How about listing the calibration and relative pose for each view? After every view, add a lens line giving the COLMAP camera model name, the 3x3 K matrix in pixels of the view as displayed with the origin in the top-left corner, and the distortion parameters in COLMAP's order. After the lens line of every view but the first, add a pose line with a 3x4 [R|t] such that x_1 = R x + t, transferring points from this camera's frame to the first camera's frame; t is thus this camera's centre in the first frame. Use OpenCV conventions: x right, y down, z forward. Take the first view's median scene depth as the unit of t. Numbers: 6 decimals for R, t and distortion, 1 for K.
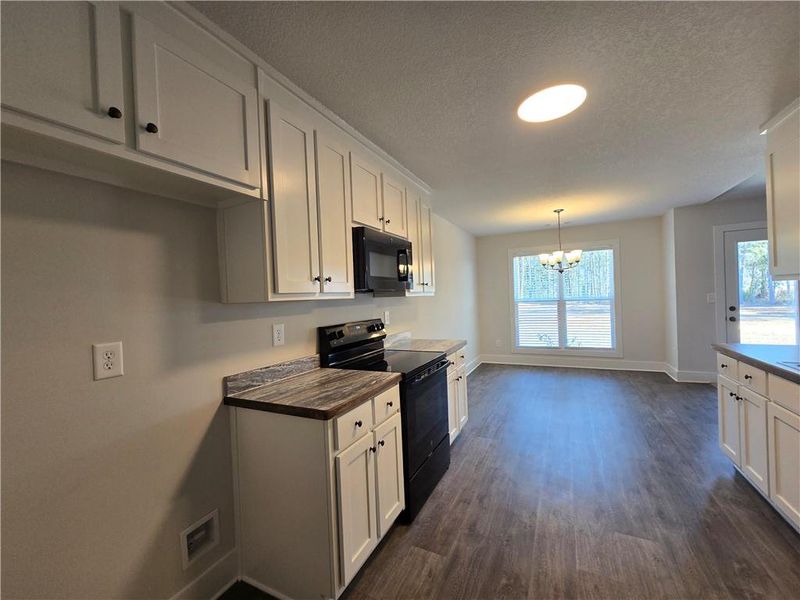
lens RADIAL K [[328.2, 0, 399.5], [0, 328.2, 300.0], [0, 0, 1]] dist [0.001153, 0.001614]
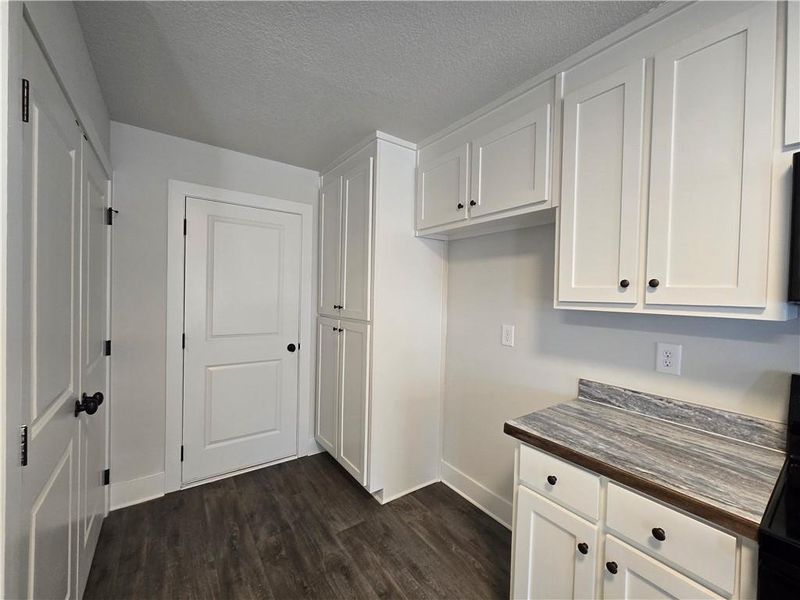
lens RADIAL K [[328.2, 0, 404.5], [0, 328.2, 302.4], [0, 0, 1]] dist [0.001153, 0.001614]
pose [[-0.456236, 0.053607, -0.888242, 0.612142], [-0.011202, 0.997759, 0.065970, -0.066851], [0.889788, 0.040048, -0.454613, 0.928064]]
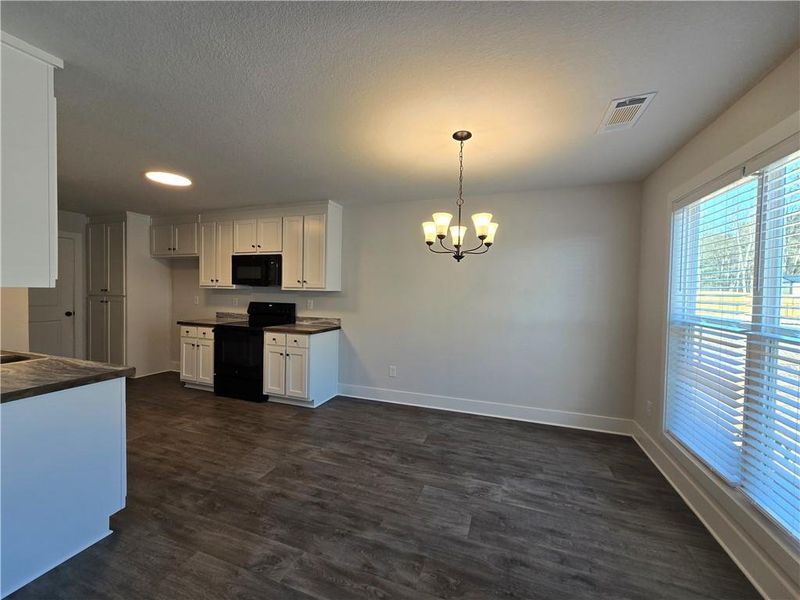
lens RADIAL K [[328.2, 0, 396.8], [0, 328.2, 300.7], [0, 0, 1]] dist [0.001153, 0.001614]
pose [[0.106595, 0.073823, -0.991558, 2.610347], [-0.031446, 0.996991, 0.070847, -0.140108], [0.993805, 0.023628, 0.108596, 2.254791]]
